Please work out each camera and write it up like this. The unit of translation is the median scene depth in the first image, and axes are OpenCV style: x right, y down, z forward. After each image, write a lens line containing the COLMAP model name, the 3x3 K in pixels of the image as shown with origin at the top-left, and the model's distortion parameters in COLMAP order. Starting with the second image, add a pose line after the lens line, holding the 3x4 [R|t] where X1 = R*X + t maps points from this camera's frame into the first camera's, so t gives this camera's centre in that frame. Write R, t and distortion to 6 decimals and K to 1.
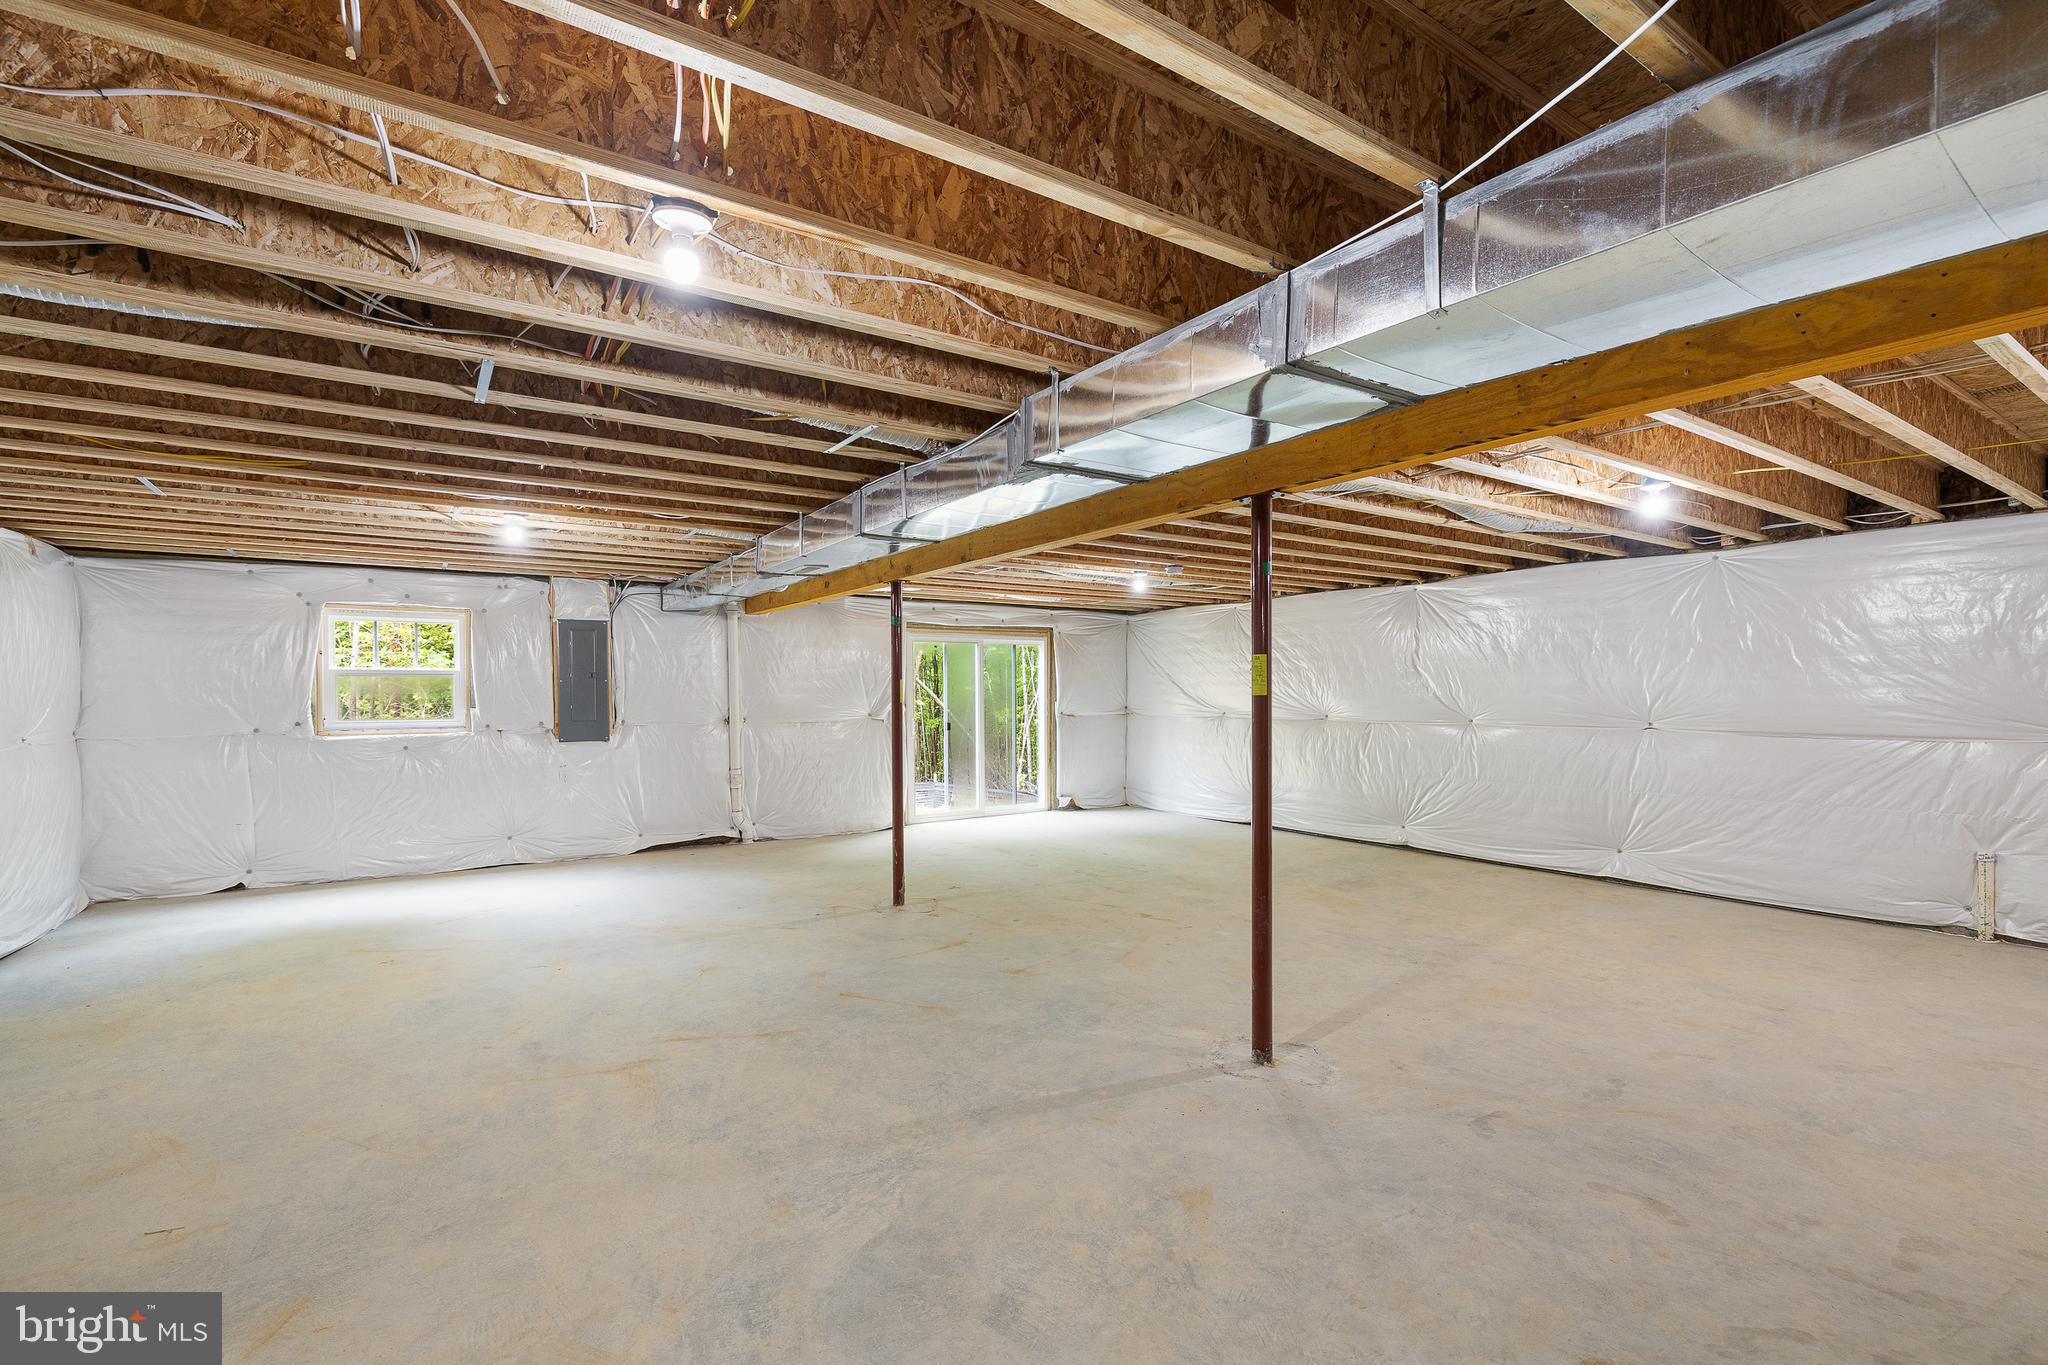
lens RADIAL K [[901.7, 0, 1024.0], [0, 901.7, 682.5], [0, 0, 1]] dist [-0.002699, -0.000506]
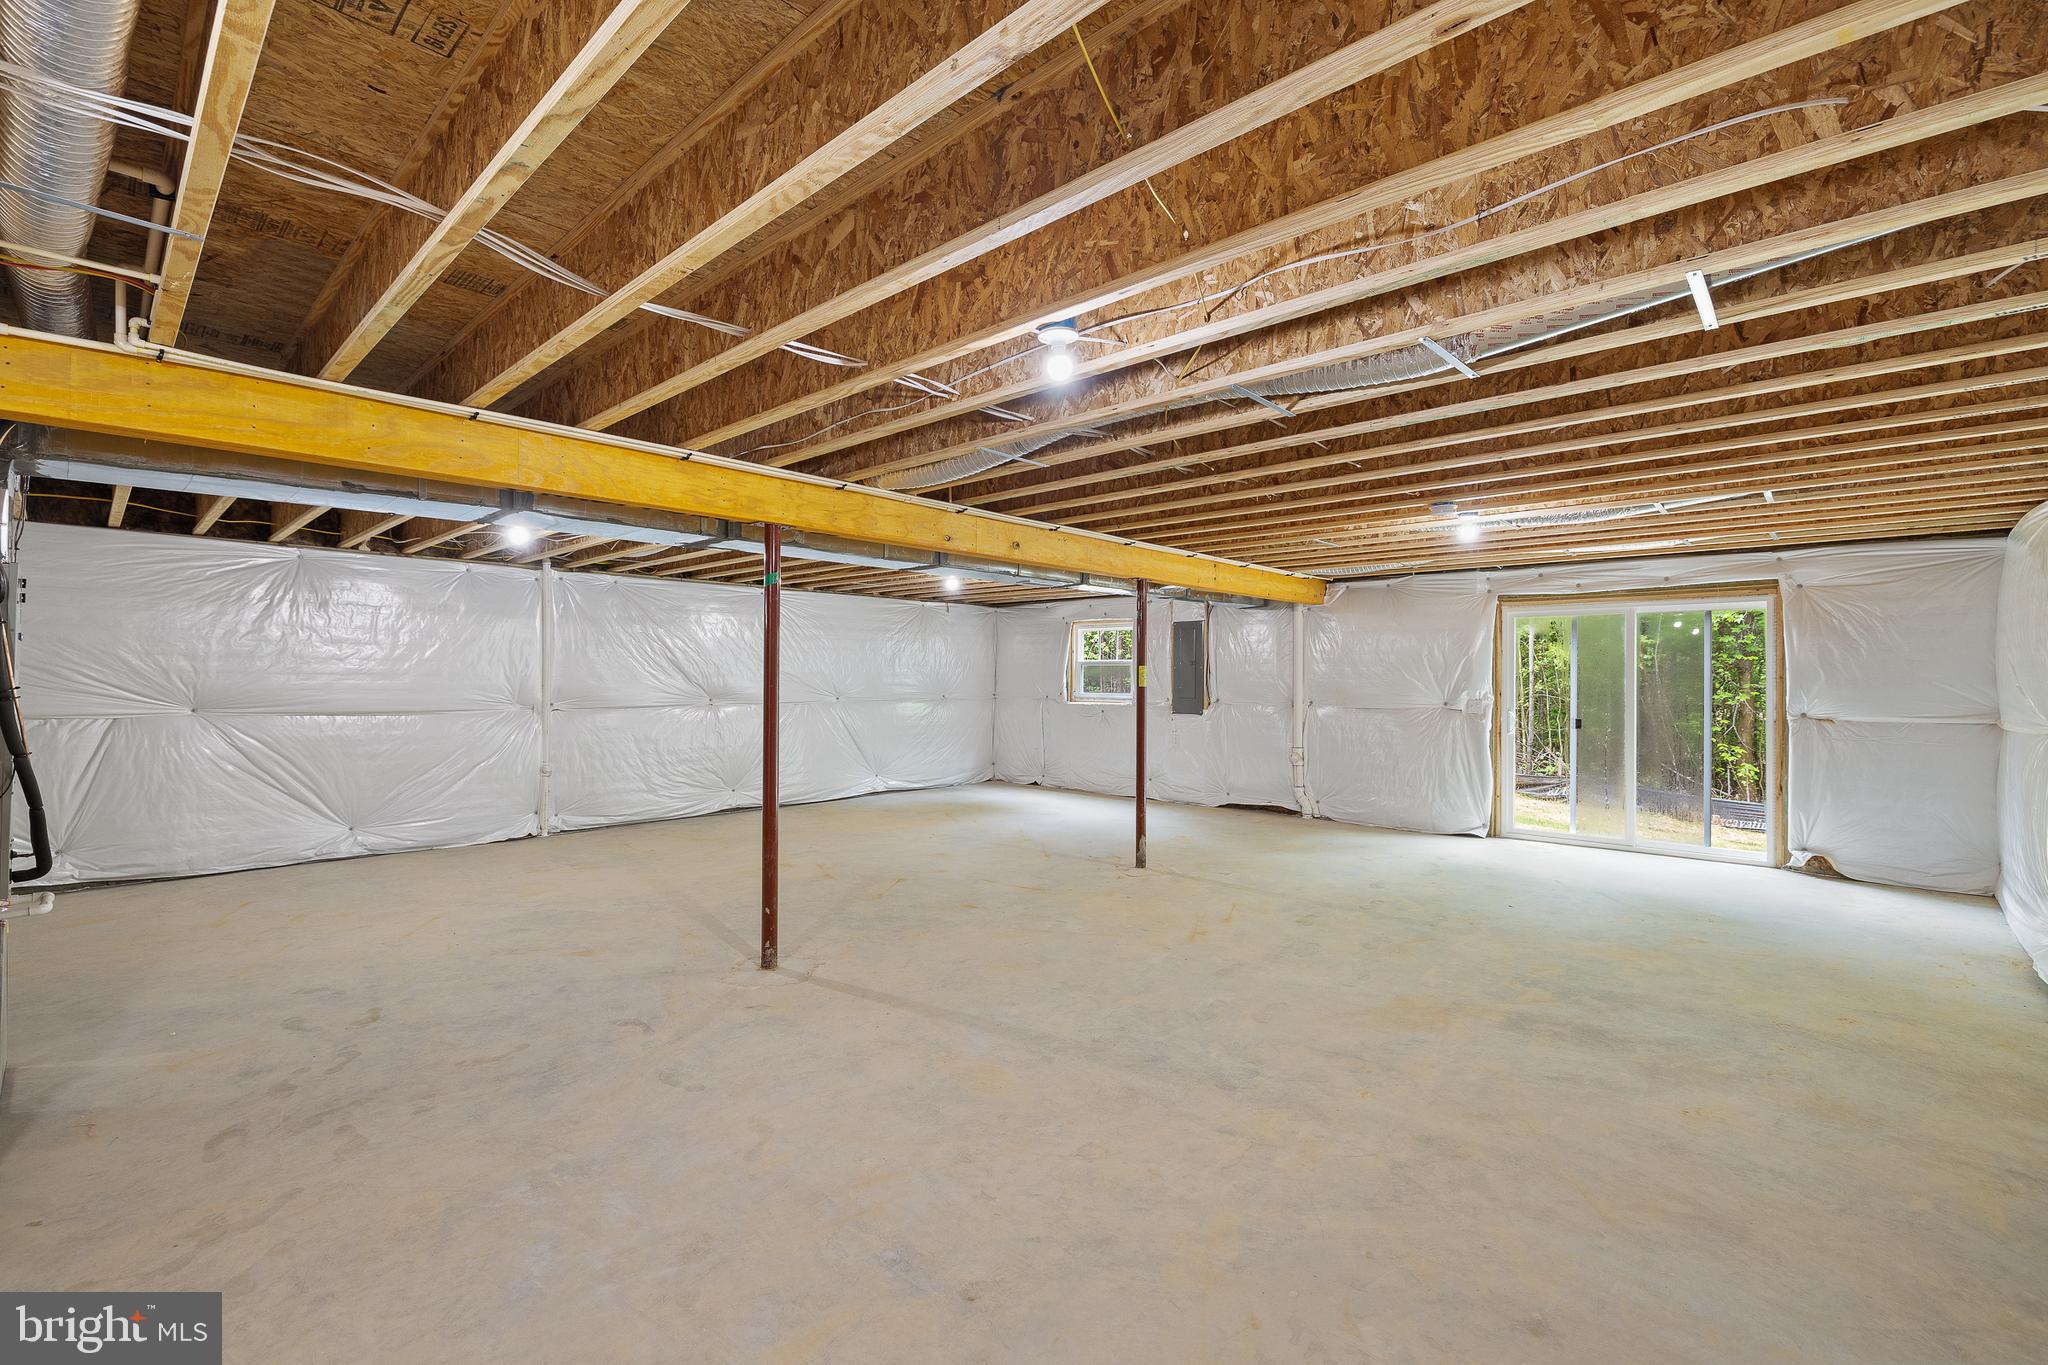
lens RADIAL K [[870.9, 0, 1020.8], [0, 870.9, 669.0], [0, 0, 1]] dist [-0.000167, 0.000000]
pose [[0.239614, -0.002268, -0.970866, 1.240608], [0.004961, 0.999987, -0.001112, -0.000209], [0.970856, -0.004550, 0.239622, 0.841558]]
